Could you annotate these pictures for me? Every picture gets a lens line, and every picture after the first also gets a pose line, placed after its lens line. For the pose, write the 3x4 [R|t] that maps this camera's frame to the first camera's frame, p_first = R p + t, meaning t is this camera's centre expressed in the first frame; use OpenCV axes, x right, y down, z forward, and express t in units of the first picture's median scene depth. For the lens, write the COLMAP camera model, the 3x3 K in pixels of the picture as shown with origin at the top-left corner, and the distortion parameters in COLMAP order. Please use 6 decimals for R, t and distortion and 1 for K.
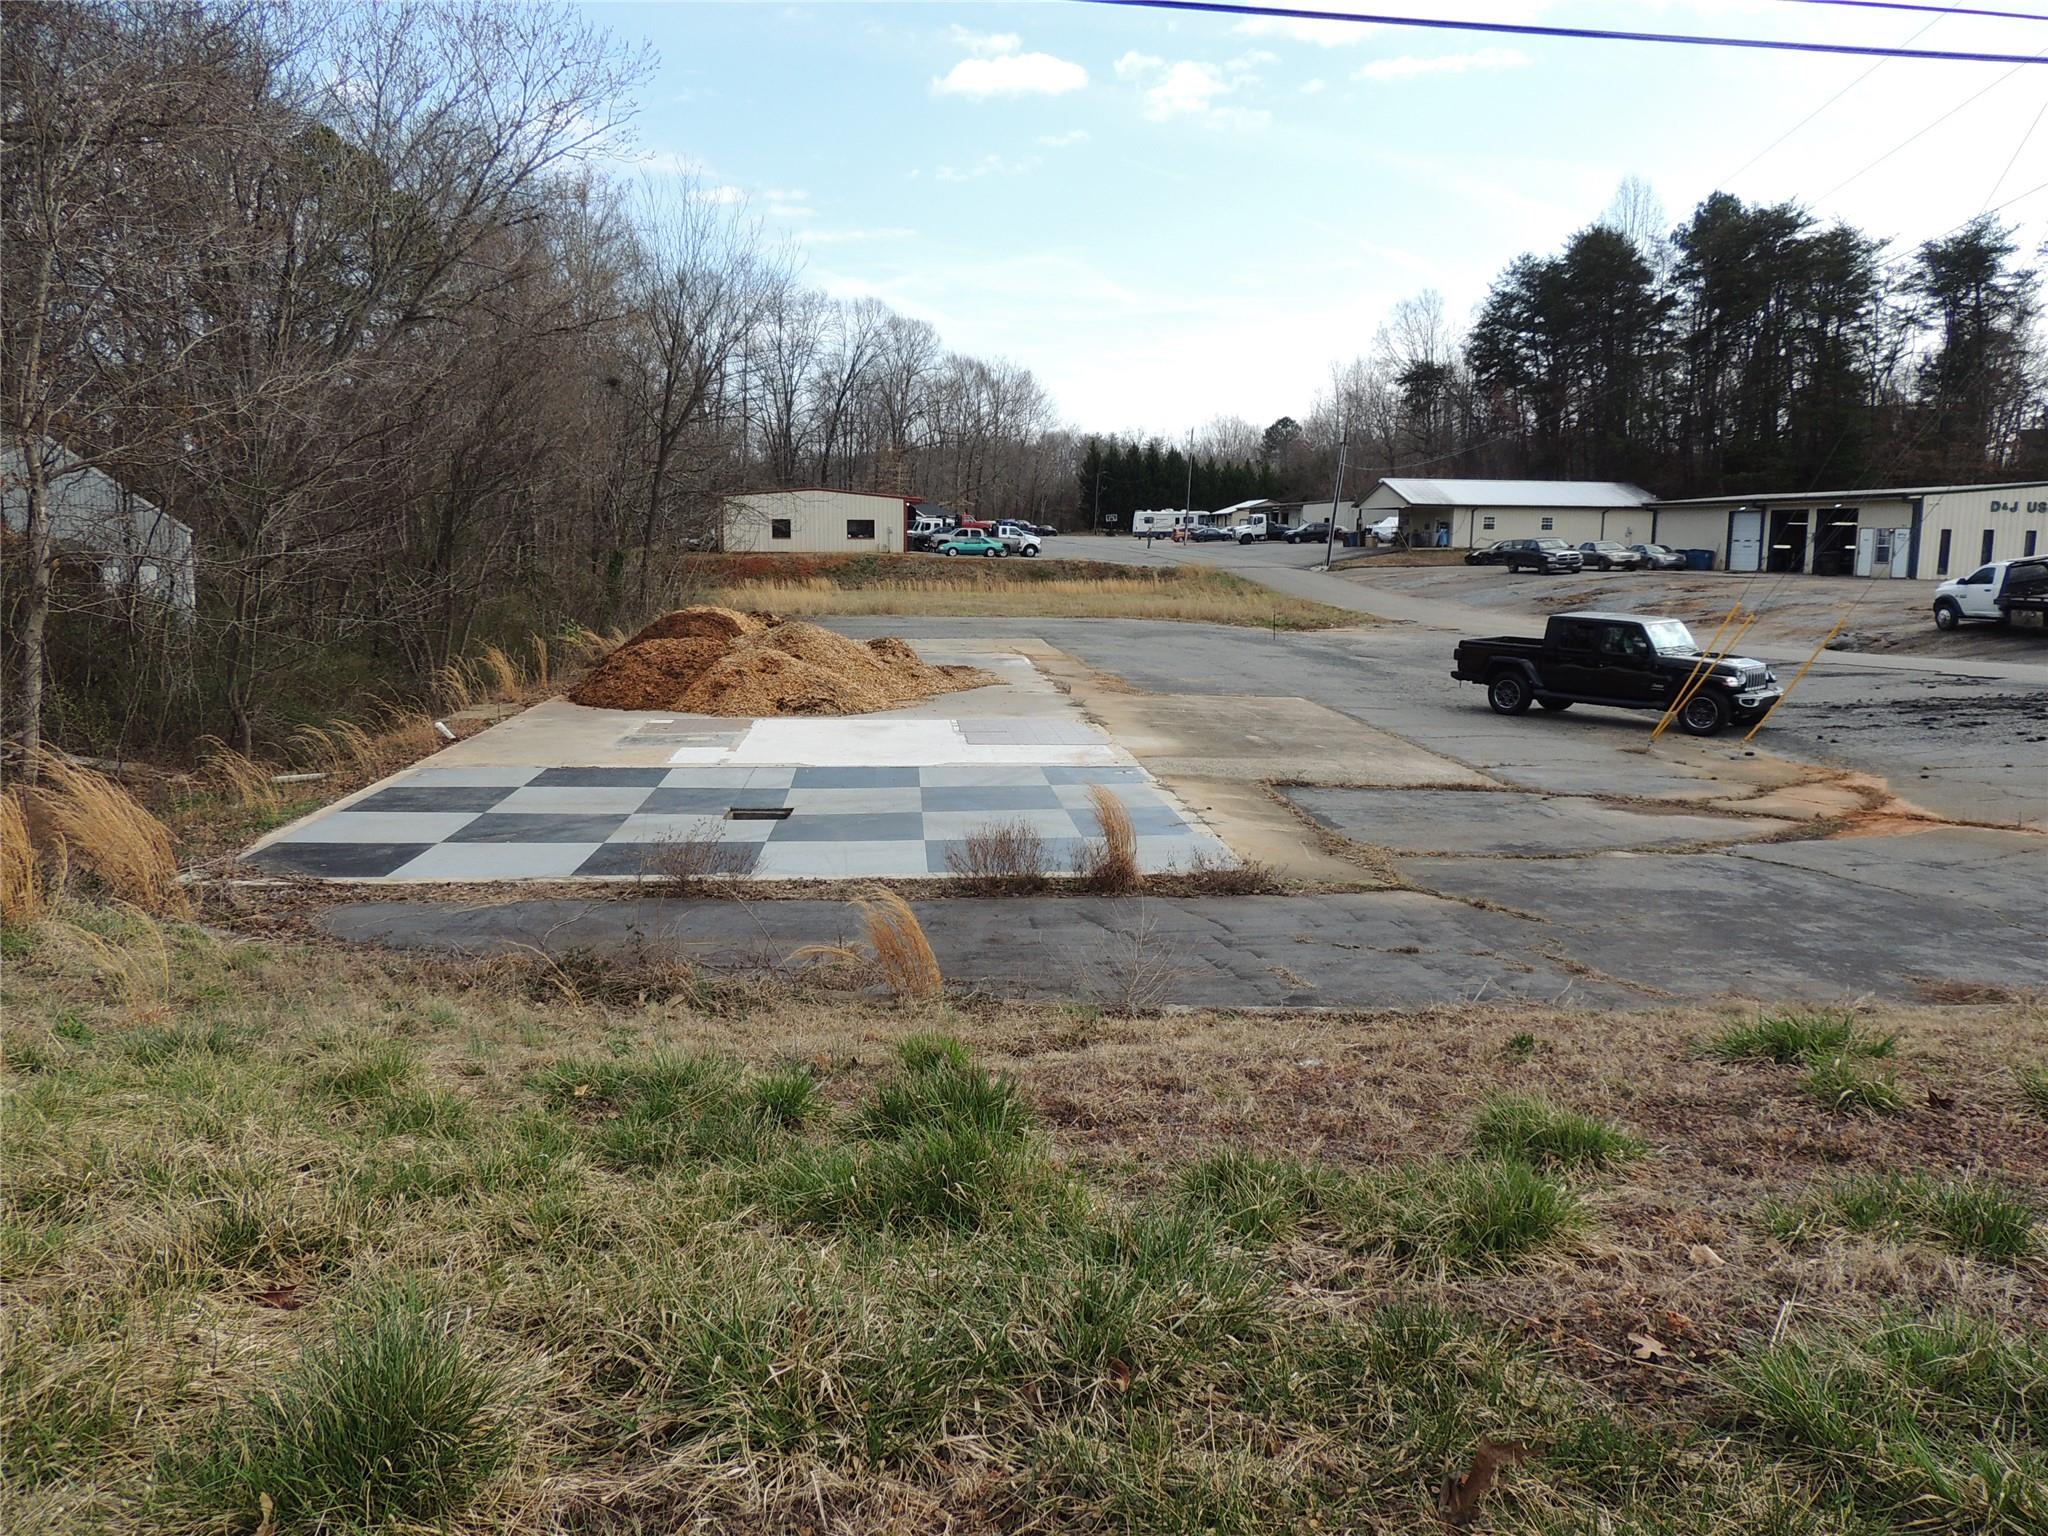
lens RADIAL K [[1440.1, 0, 1026.3], [0, 1440.1, 759.2], [0, 0, 1]] dist [-0.026462, 0.013772]
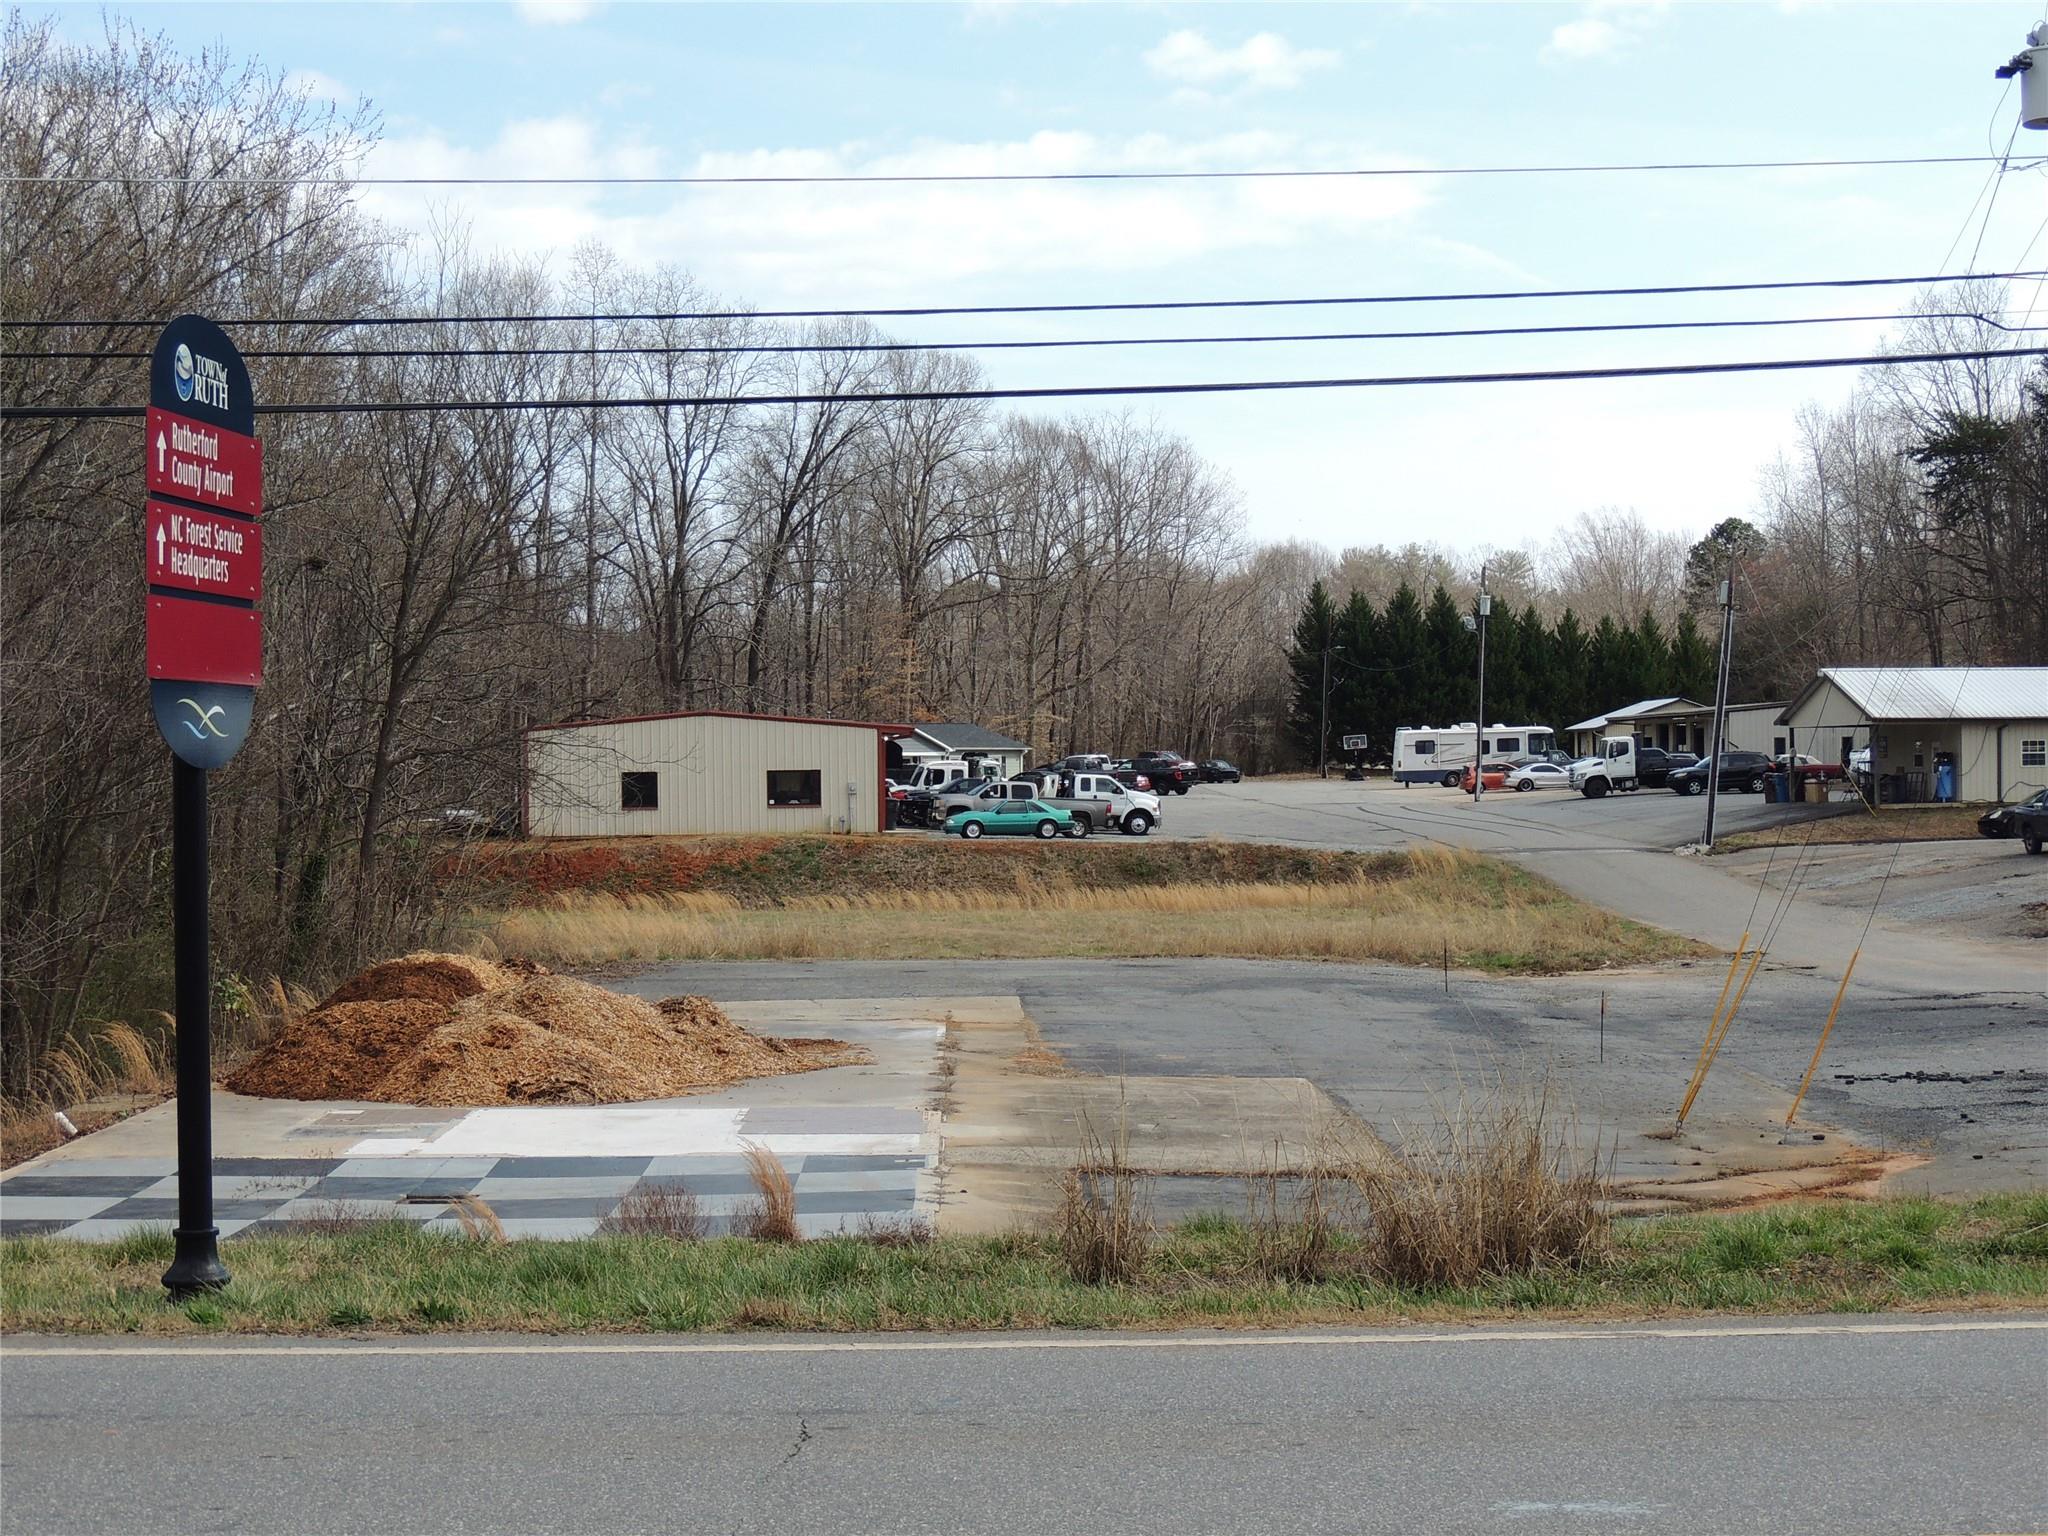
lens RADIAL K [[3297.2, 0, 1013.2], [0, 3297.2, 768.4], [0, 0, 1]] dist [-0.097910, 0.000000]
pose [[0.997201, -0.019381, -0.072214, 0.051097], [0.008050, 0.988035, -0.154018, 0.014790], [0.074335, 0.153005, 0.985426, -0.159147]]
